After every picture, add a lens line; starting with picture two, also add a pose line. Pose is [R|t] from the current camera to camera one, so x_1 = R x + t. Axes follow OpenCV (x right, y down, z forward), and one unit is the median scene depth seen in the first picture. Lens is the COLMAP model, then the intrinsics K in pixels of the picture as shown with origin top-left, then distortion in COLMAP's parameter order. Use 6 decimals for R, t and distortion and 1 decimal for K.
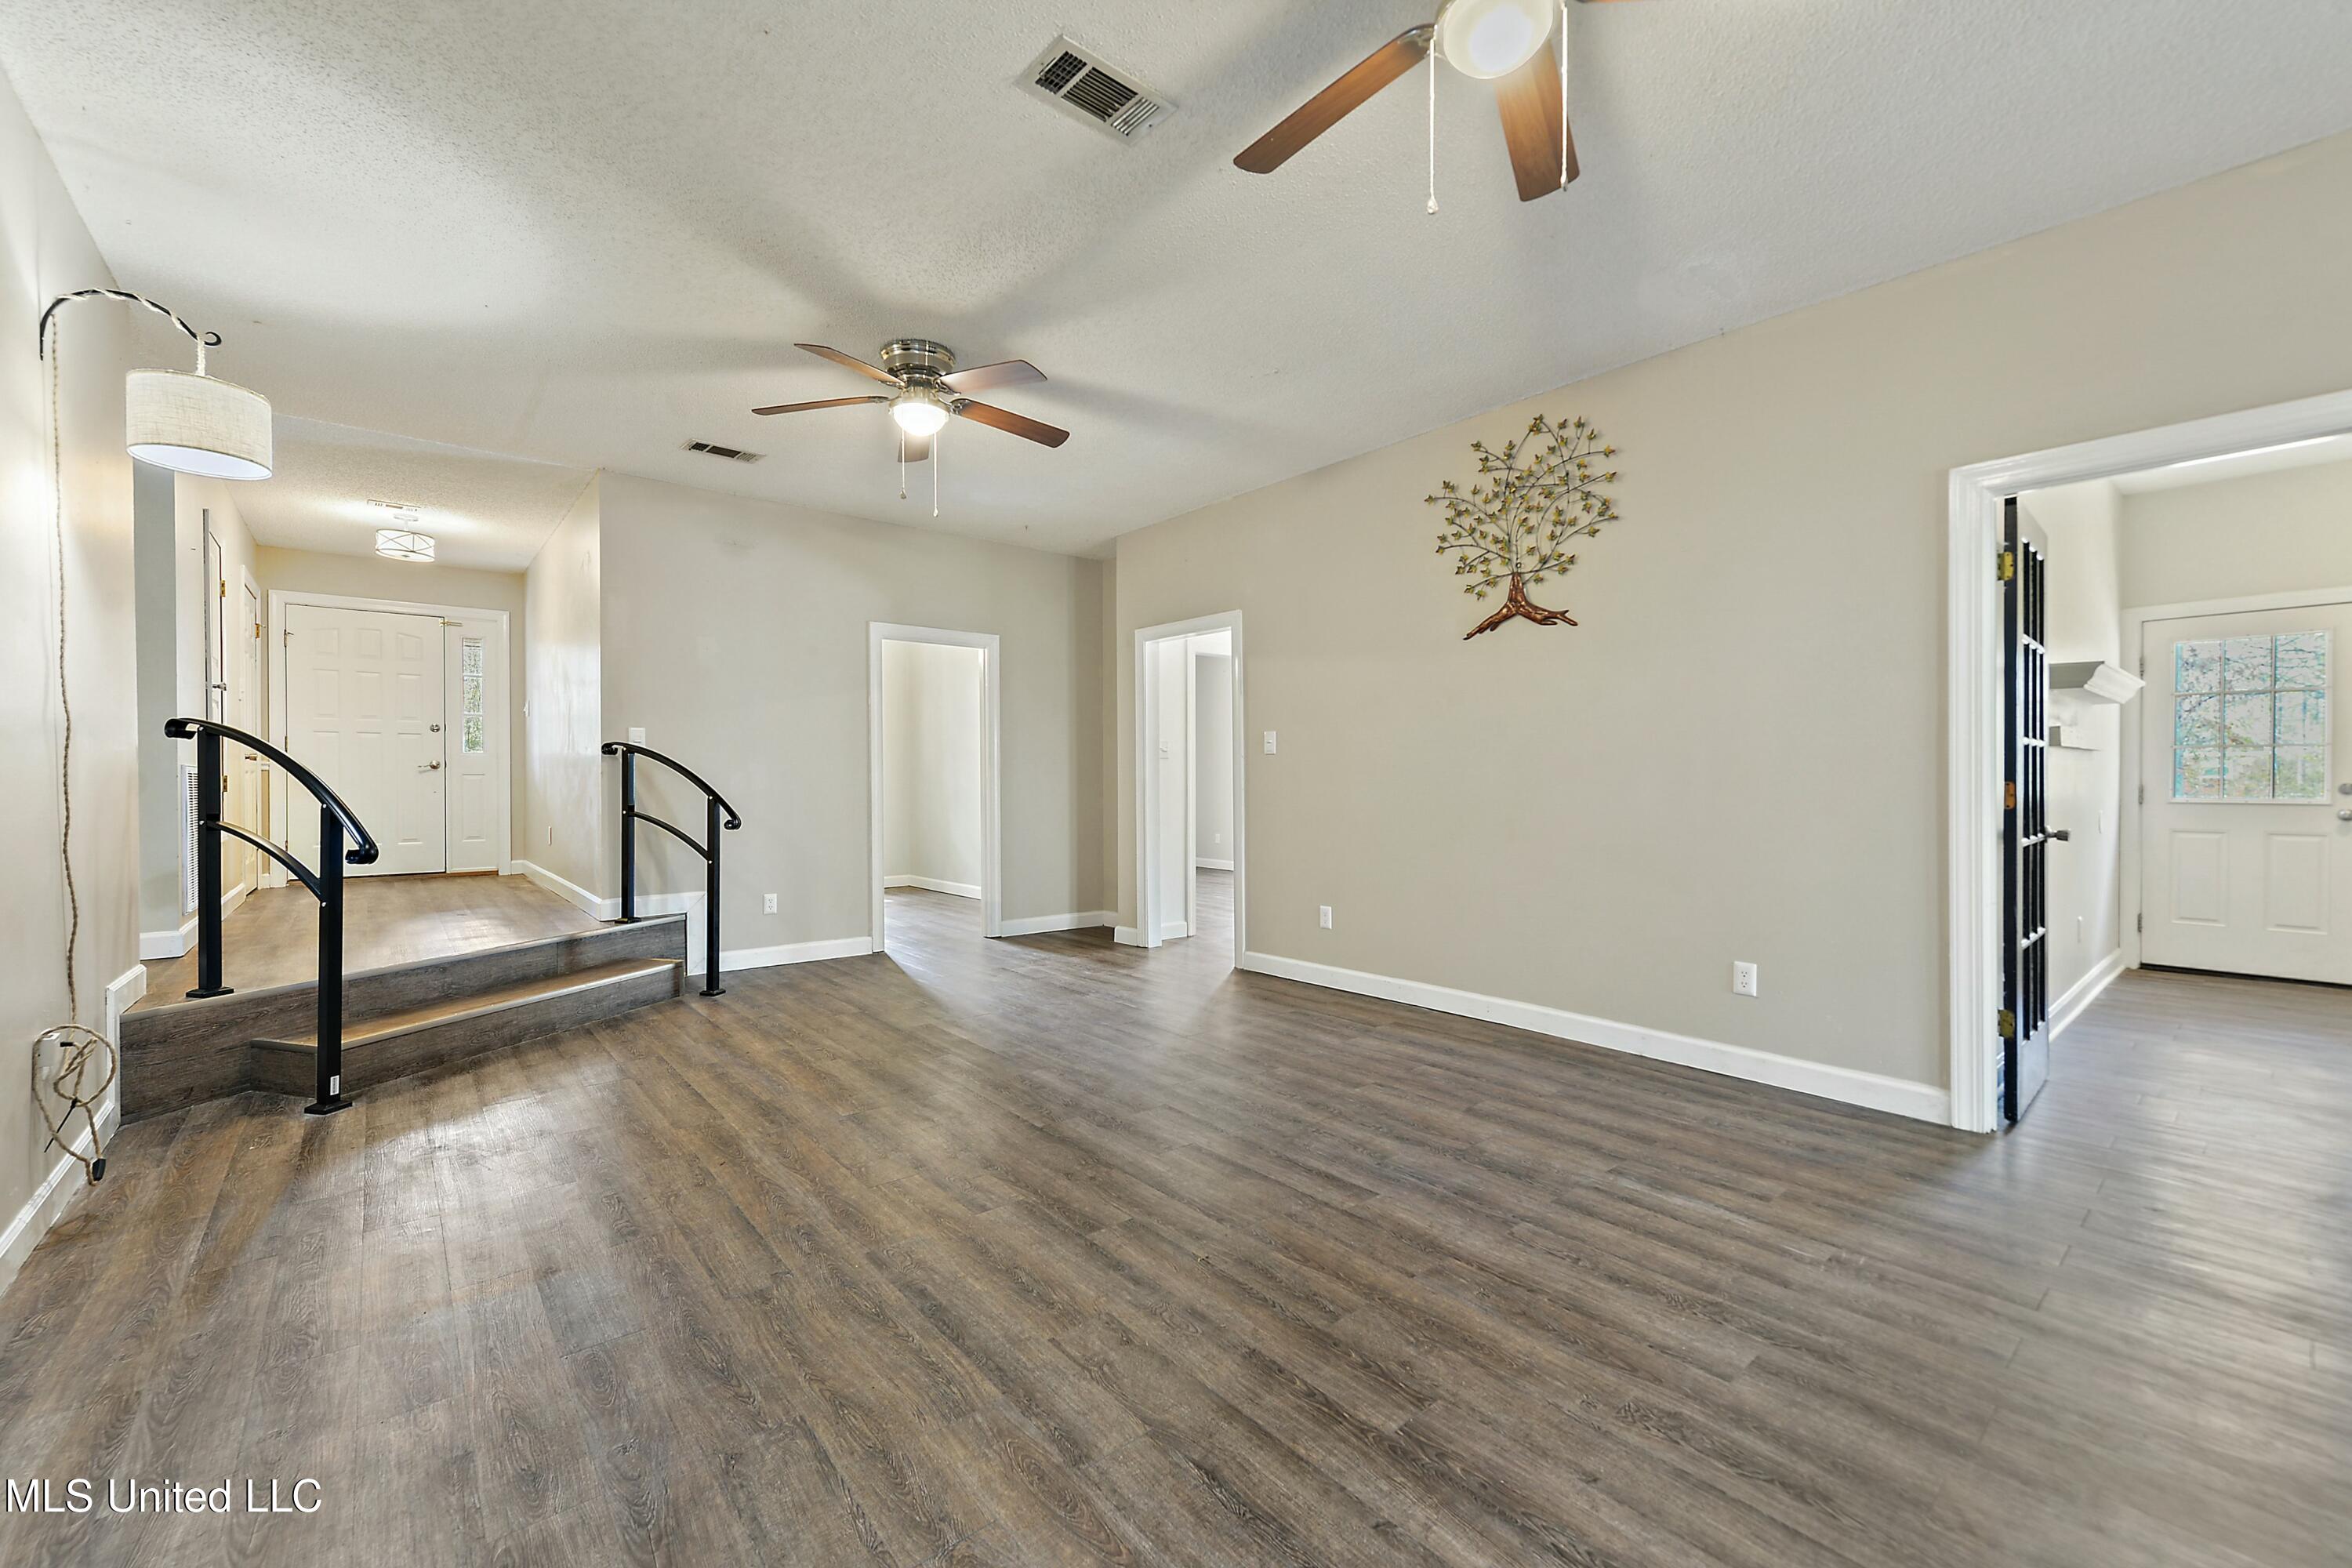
lens RADIAL K [[950.3, 0, 1156.1], [0, 950.3, 779.8], [0, 0, 1]] dist [0.012459, -0.003092]
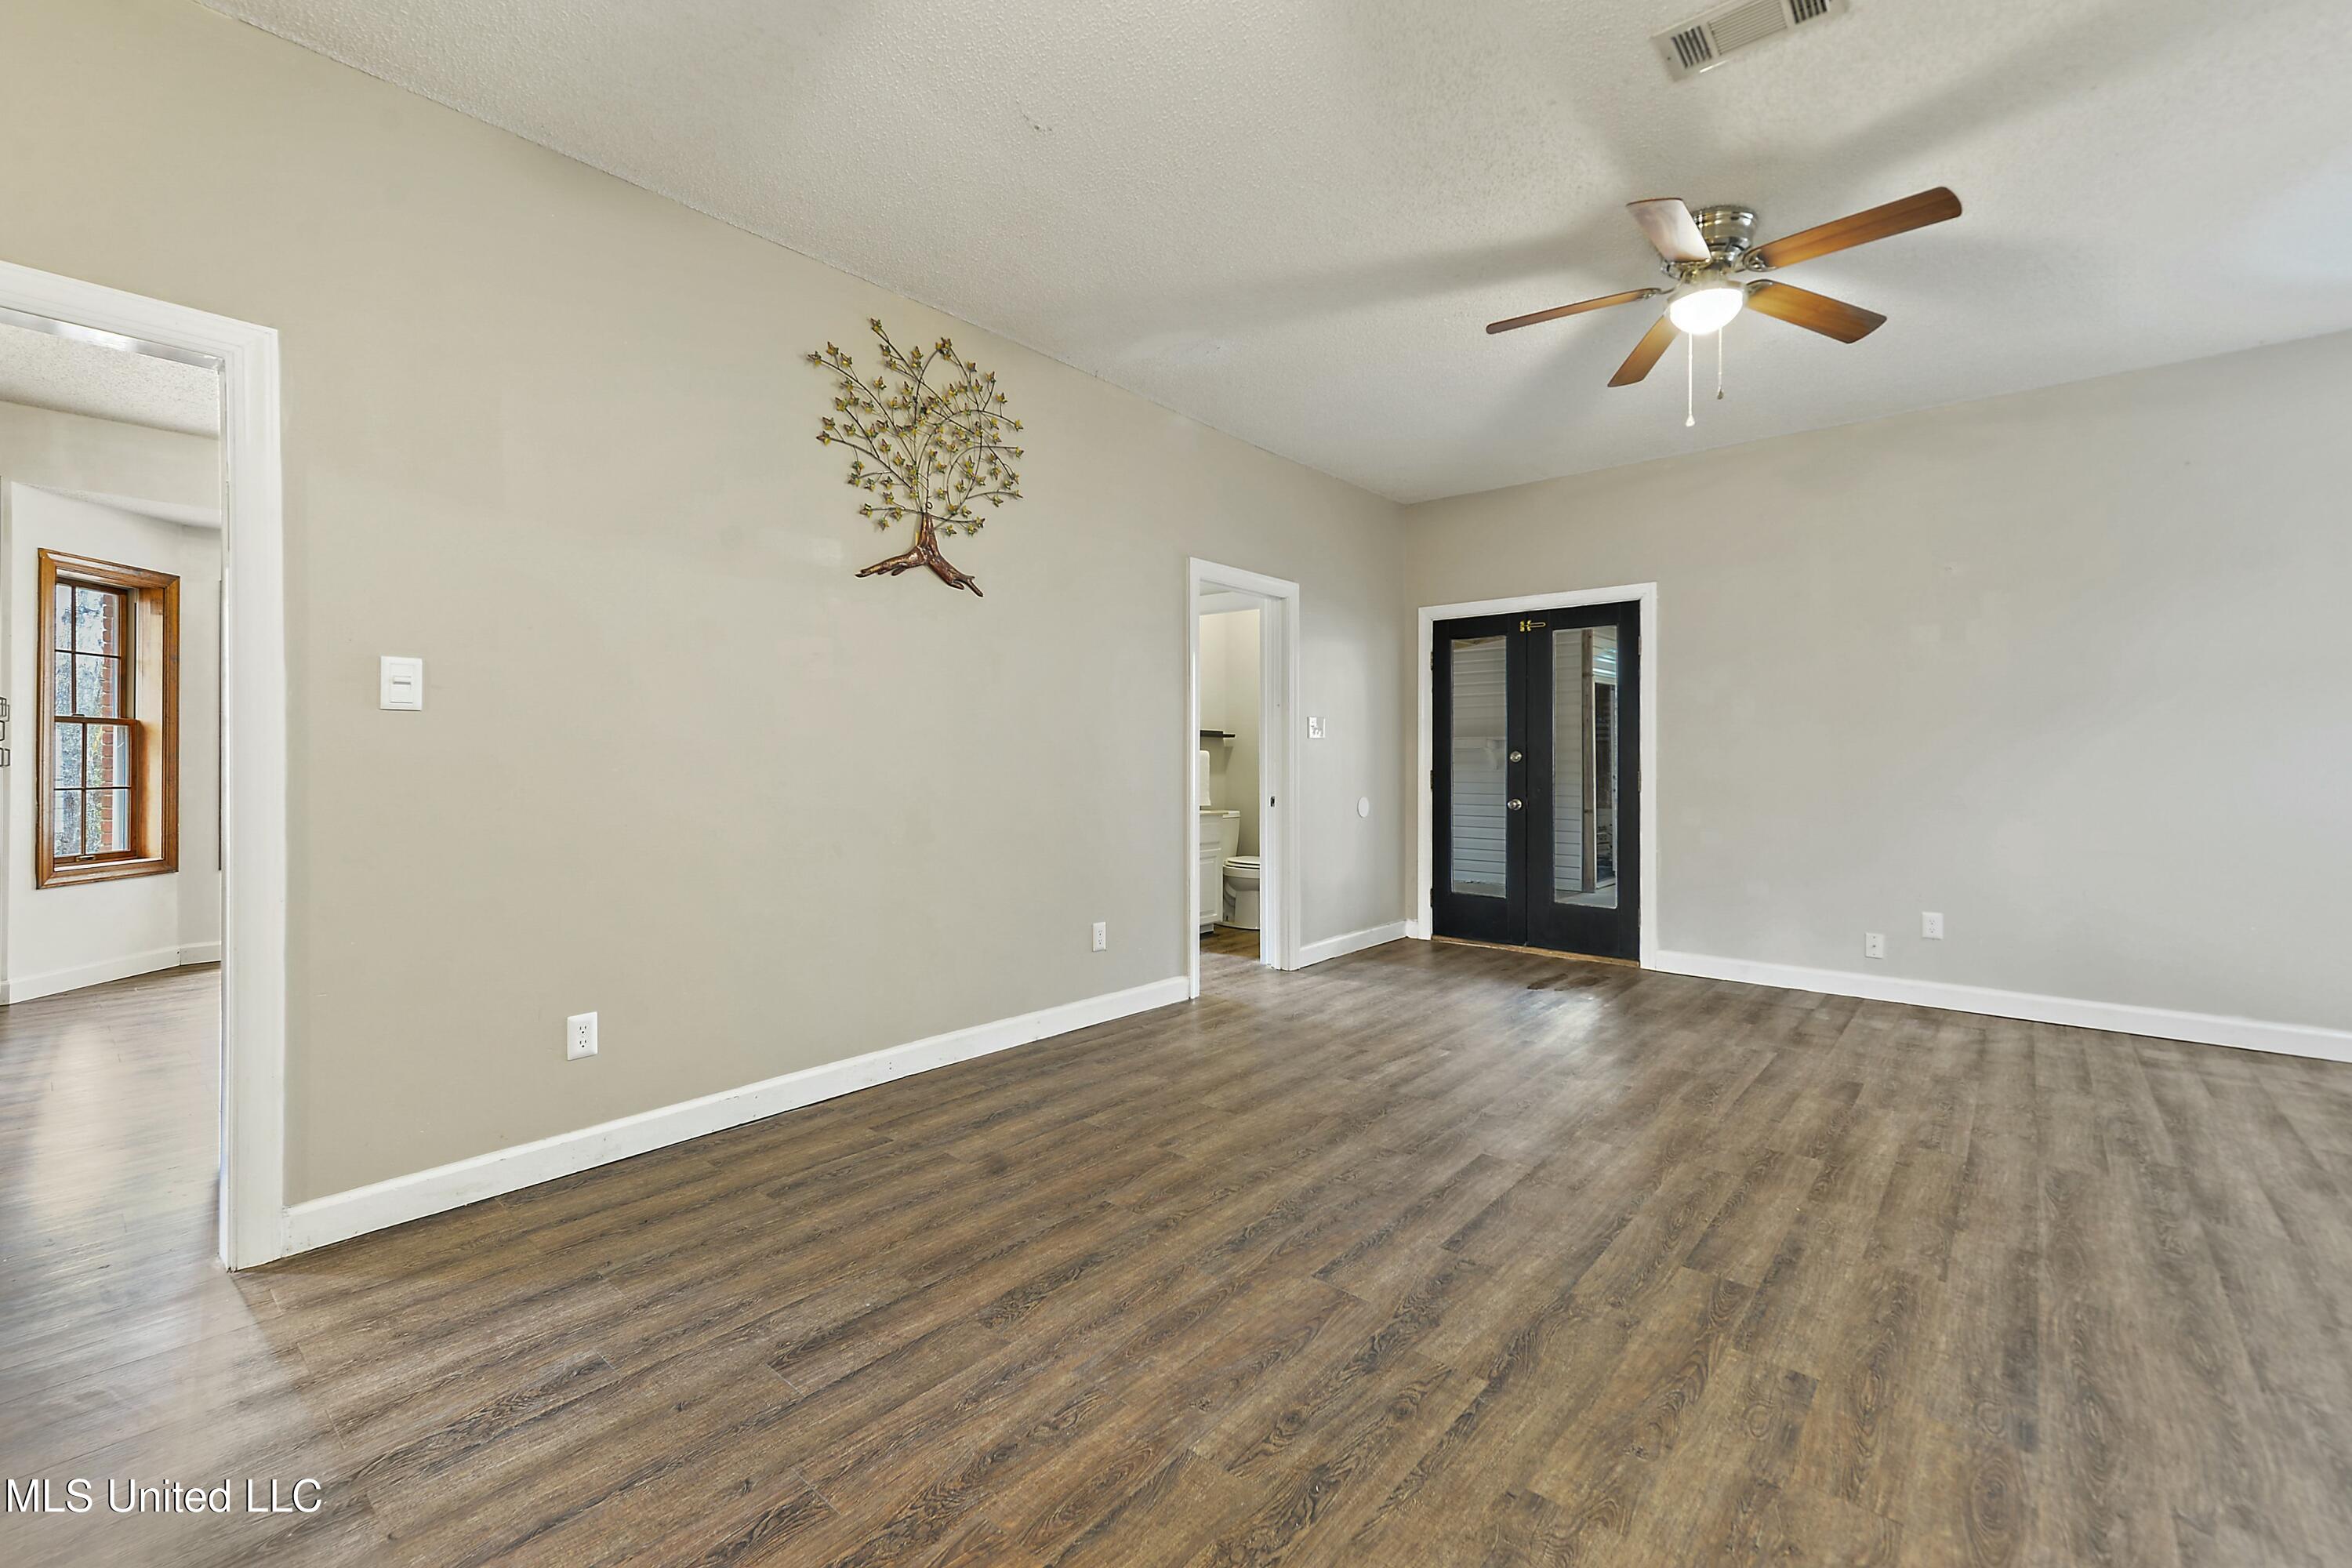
lens RADIAL K [[990.0, 0, 1176.7], [0, 990.0, 750.4], [0, 0, 1]] dist [0.013546, -0.003513]
pose [[-0.175949, 0.011210, 0.984336, -0.675139], [0.000695, 0.999936, -0.011264, -0.005919], [-0.984399, -0.001298, -0.175945, 1.279787]]
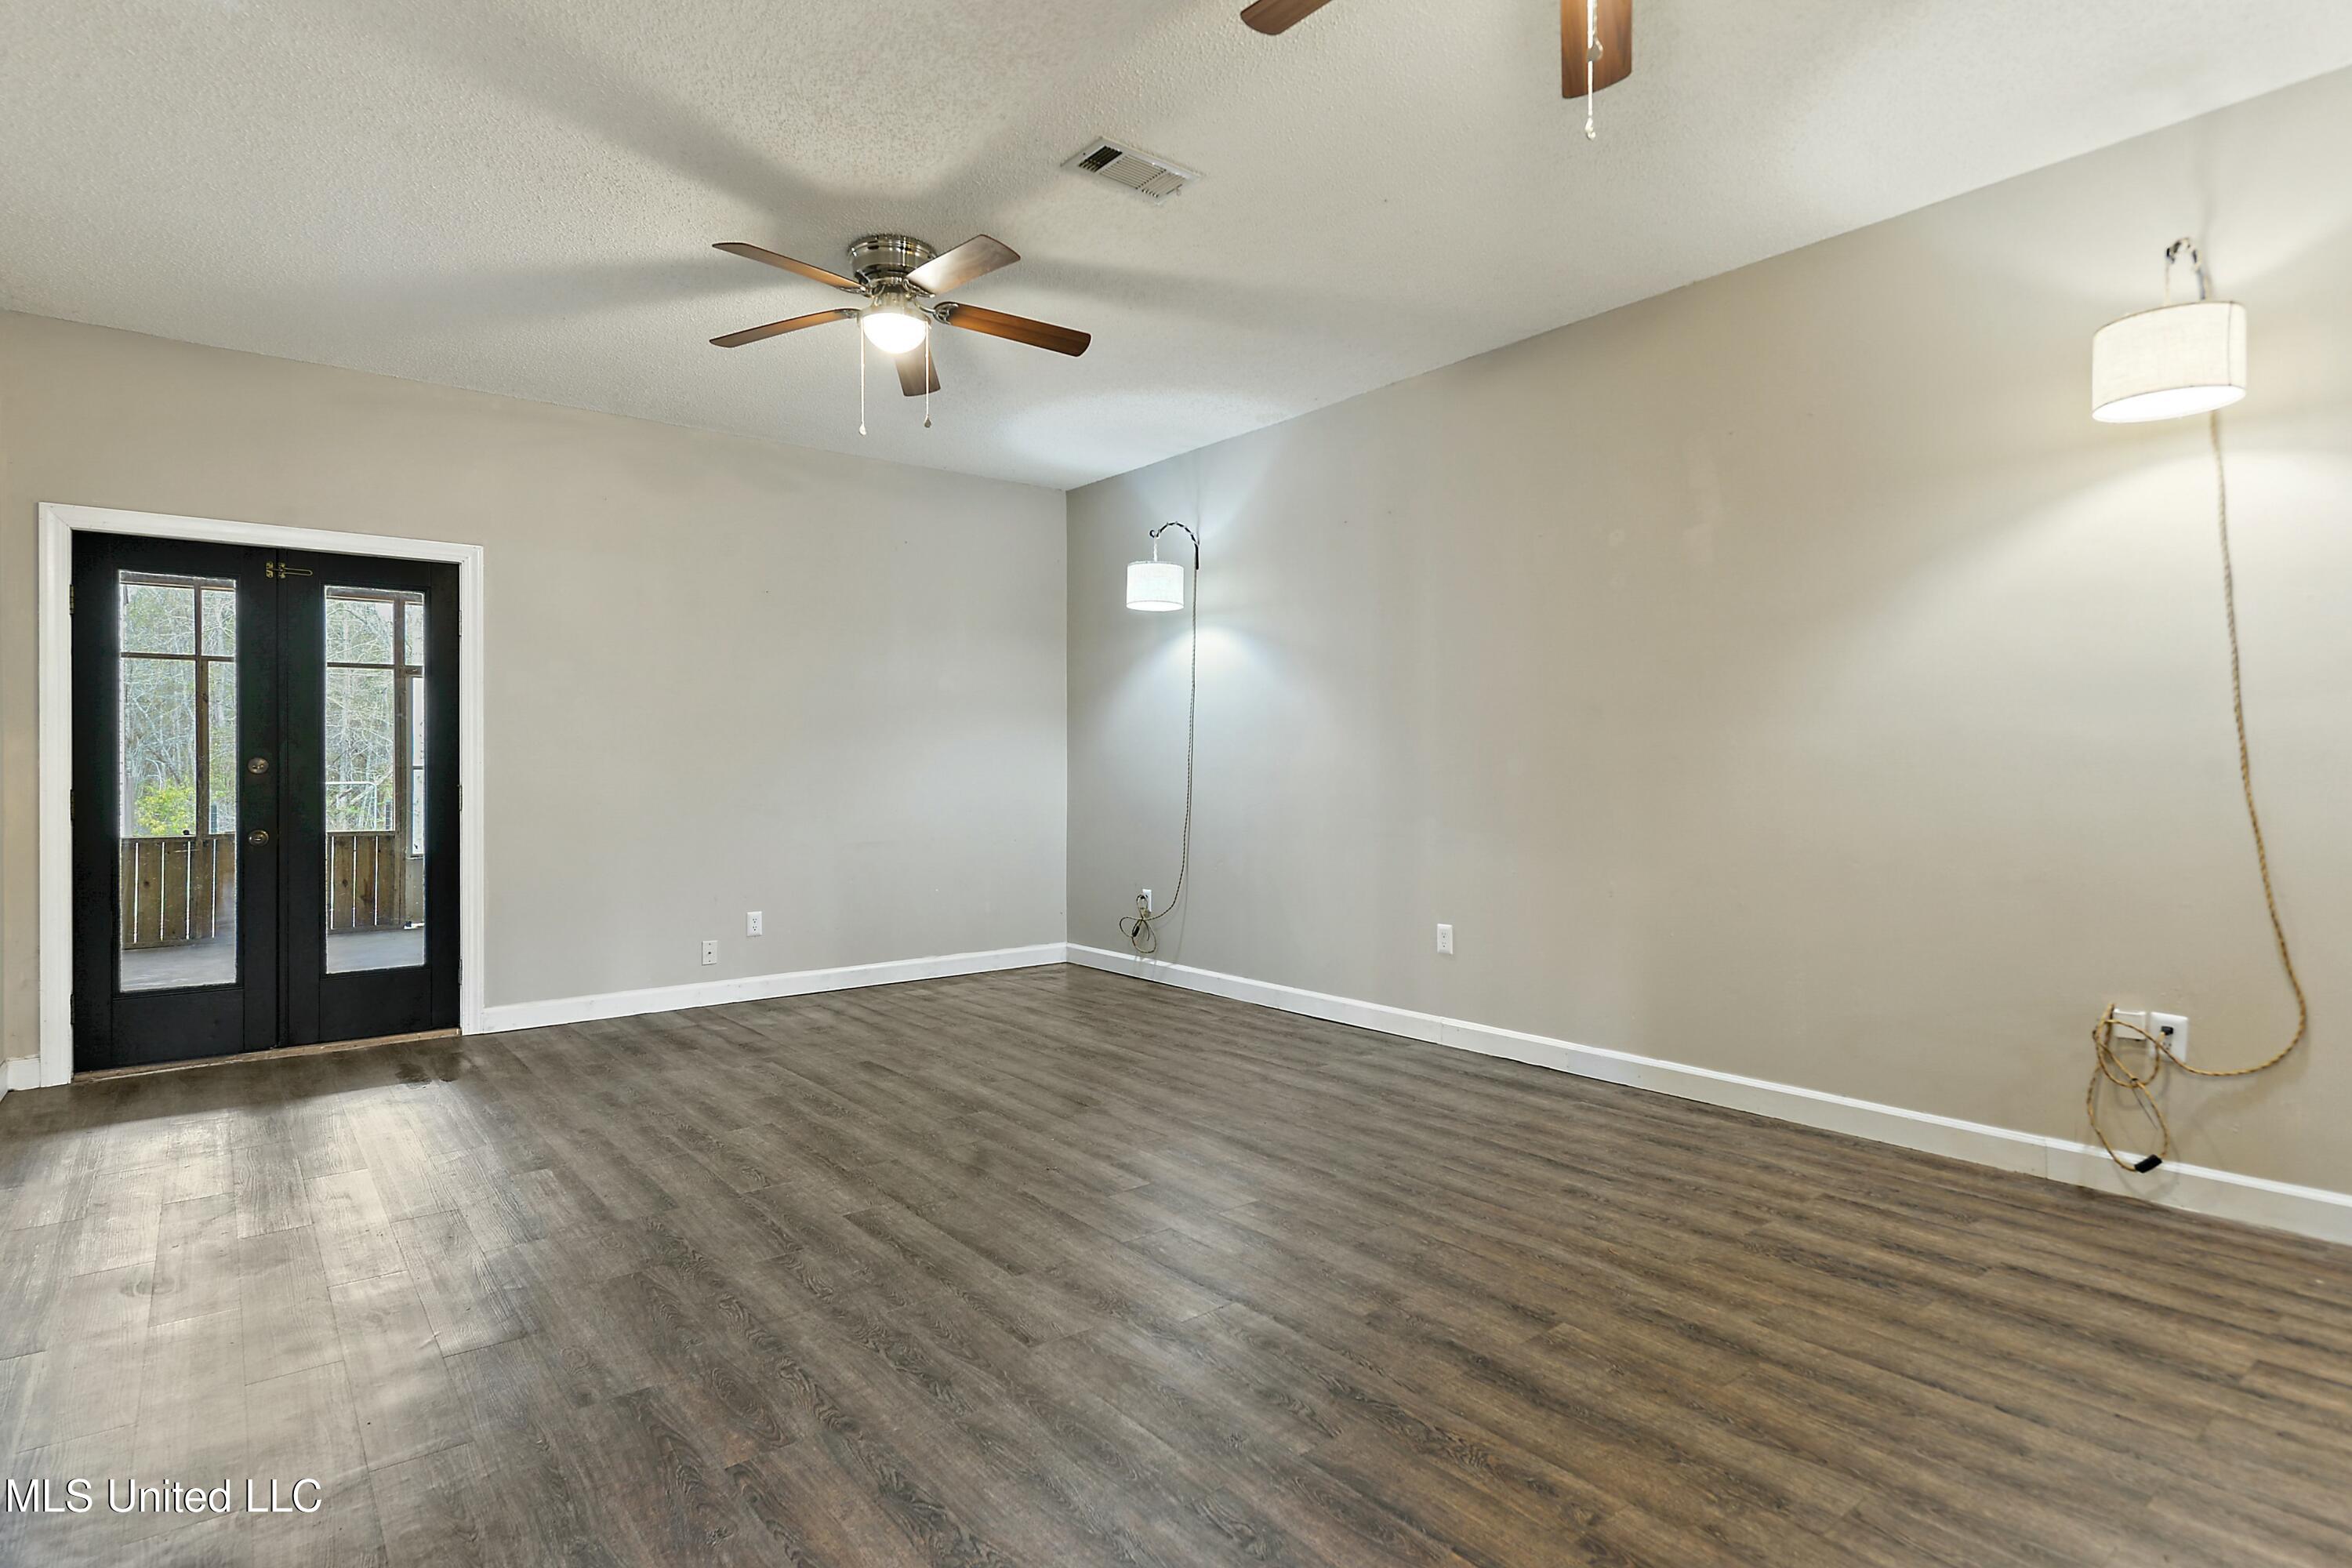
lens RADIAL K [[1199.5, 0, 1175.3], [0, 1199.5, 772.0], [0, 0, 1]] dist [0.003306, 0.000331]
pose [[-0.999942, 0.005289, 0.009361, -0.089825], [0.005334, 0.999974, 0.004779, -0.007381], [-0.009336, 0.004829, -0.999945, 1.819821]]
